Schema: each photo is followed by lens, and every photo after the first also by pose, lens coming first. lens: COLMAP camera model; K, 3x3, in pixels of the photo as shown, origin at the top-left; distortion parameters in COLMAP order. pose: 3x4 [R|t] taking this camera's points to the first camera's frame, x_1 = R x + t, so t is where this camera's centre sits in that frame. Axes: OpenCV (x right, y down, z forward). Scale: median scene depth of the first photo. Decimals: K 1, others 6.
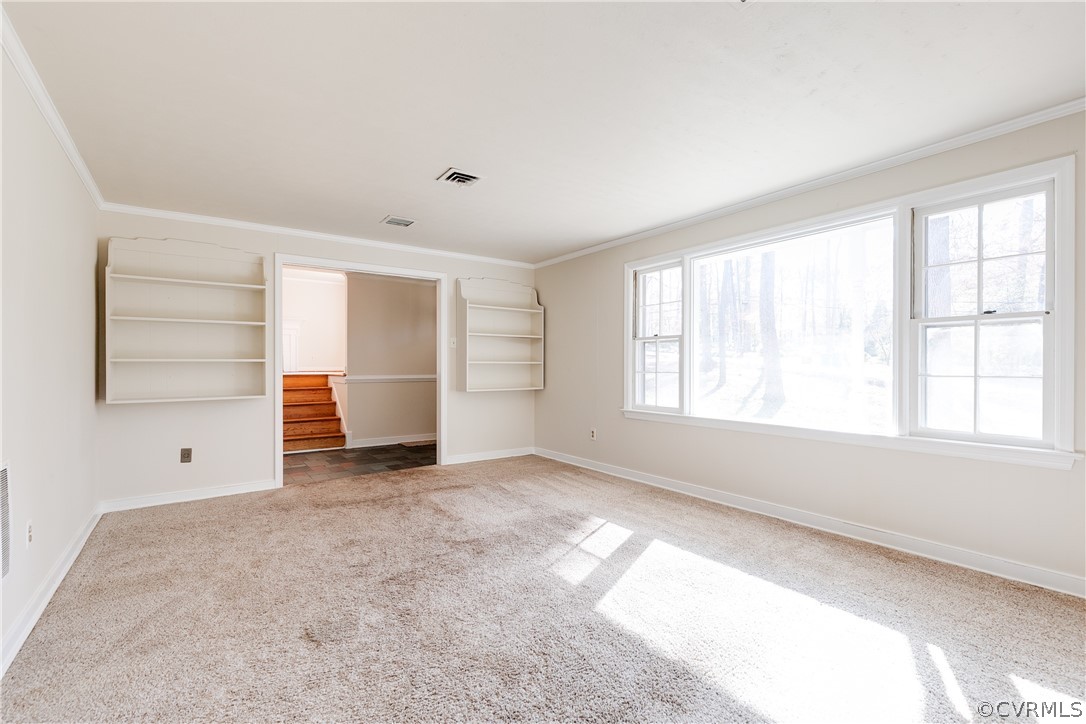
lens RADIAL K [[492.1, 0, 546.7], [0, 492.1, 381.1], [0, 0, 1]] dist [0.000649, -0.000086]
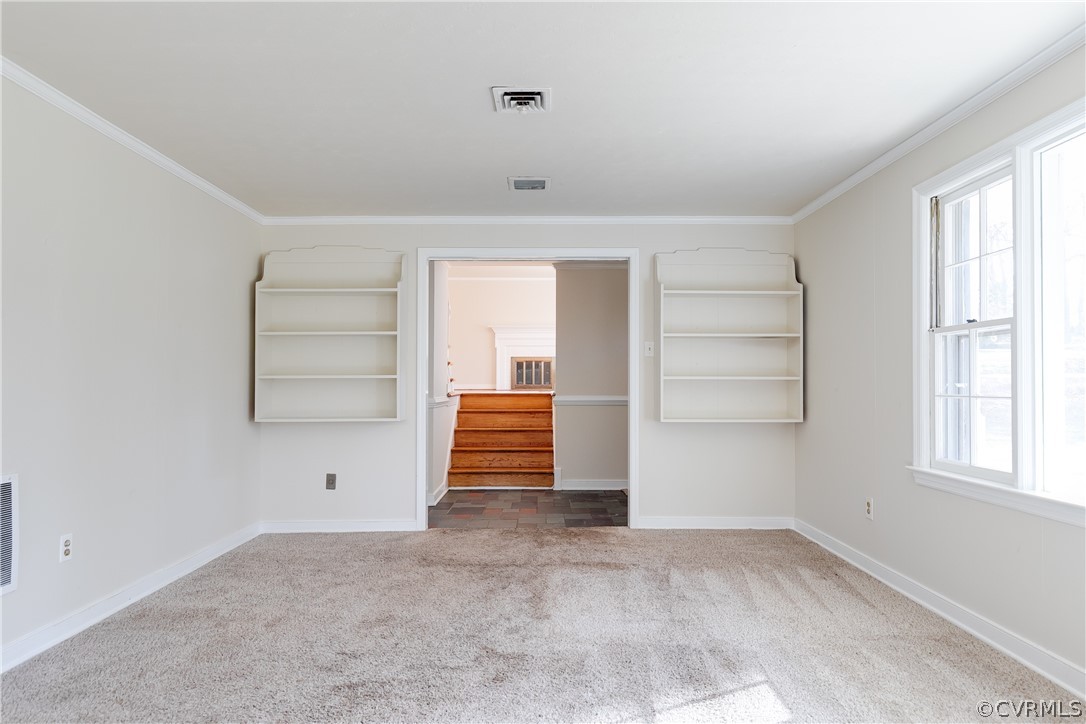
lens RADIAL K [[651.0, 0, 540.3], [0, 651.0, 390.6], [0, 0, 1]] dist [0.001248, 0.000416]
pose [[0.811021, 0.007209, -0.584973, 0.266230], [-0.018273, 0.999748, -0.013014, -0.008083], [0.584732, 0.021244, 0.810948, 0.234805]]
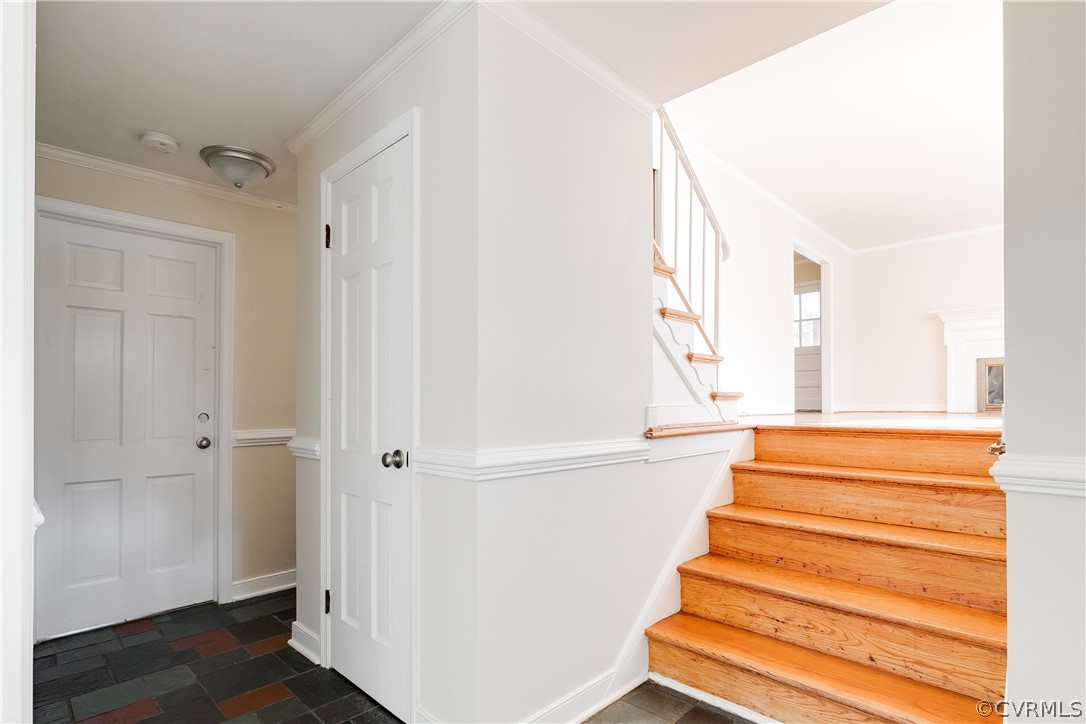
lens RADIAL K [[541.6, 0, 543.9], [0, 541.6, 403.0], [0, 0, 1]] dist [-0.001697, -0.000300]
pose [[0.172777, 0.001365, -0.984960, -0.354097], [-0.025699, 0.999665, -0.003123, -0.039070], [0.984626, 0.025852, 0.172754, 1.202444]]
